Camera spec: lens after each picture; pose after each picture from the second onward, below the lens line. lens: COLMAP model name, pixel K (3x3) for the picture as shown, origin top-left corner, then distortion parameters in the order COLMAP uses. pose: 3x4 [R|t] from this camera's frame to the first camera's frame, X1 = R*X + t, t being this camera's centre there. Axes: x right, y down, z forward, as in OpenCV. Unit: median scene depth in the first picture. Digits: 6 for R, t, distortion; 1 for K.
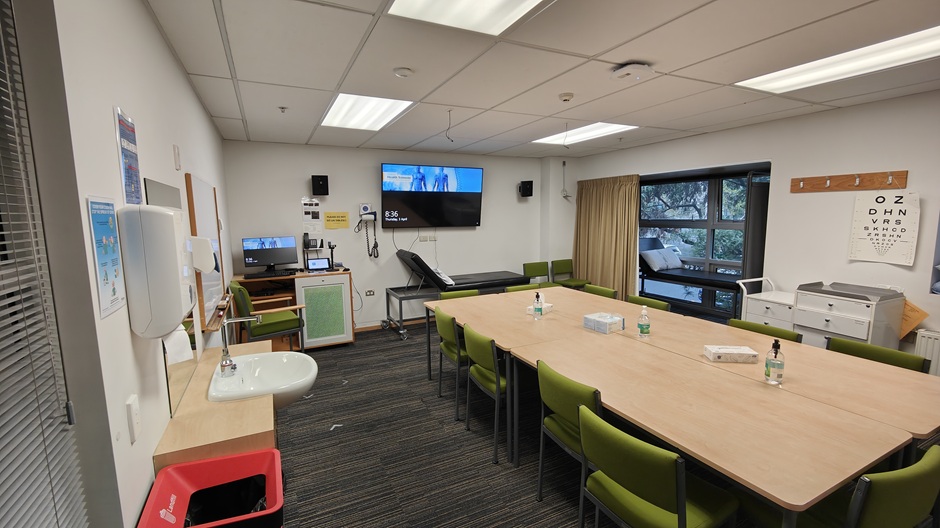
lens RADIAL K [[407.6, 0, 470.0], [0, 407.6, 264.0], [0, 0, 1]] dist [0.019006, -0.000494]
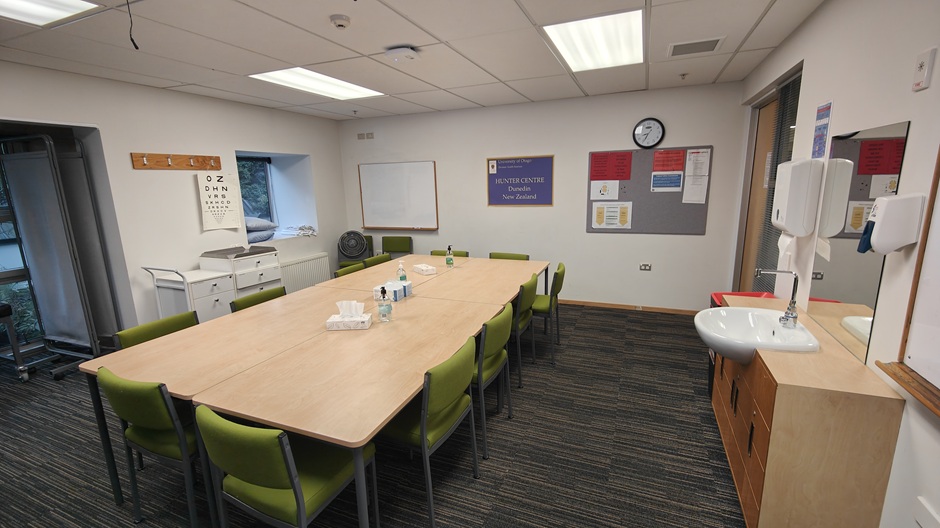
lens RADIAL K [[407.6, 0, 470.0], [0, 407.6, 264.0], [0, 0, 1]] dist [0.019006, -0.000494]
pose [[-0.653425, -0.125504, 0.746515, -0.473234], [0.130380, 0.952765, 0.274300, -0.150438], [-0.745679, 0.276565, -0.606197, 1.258454]]
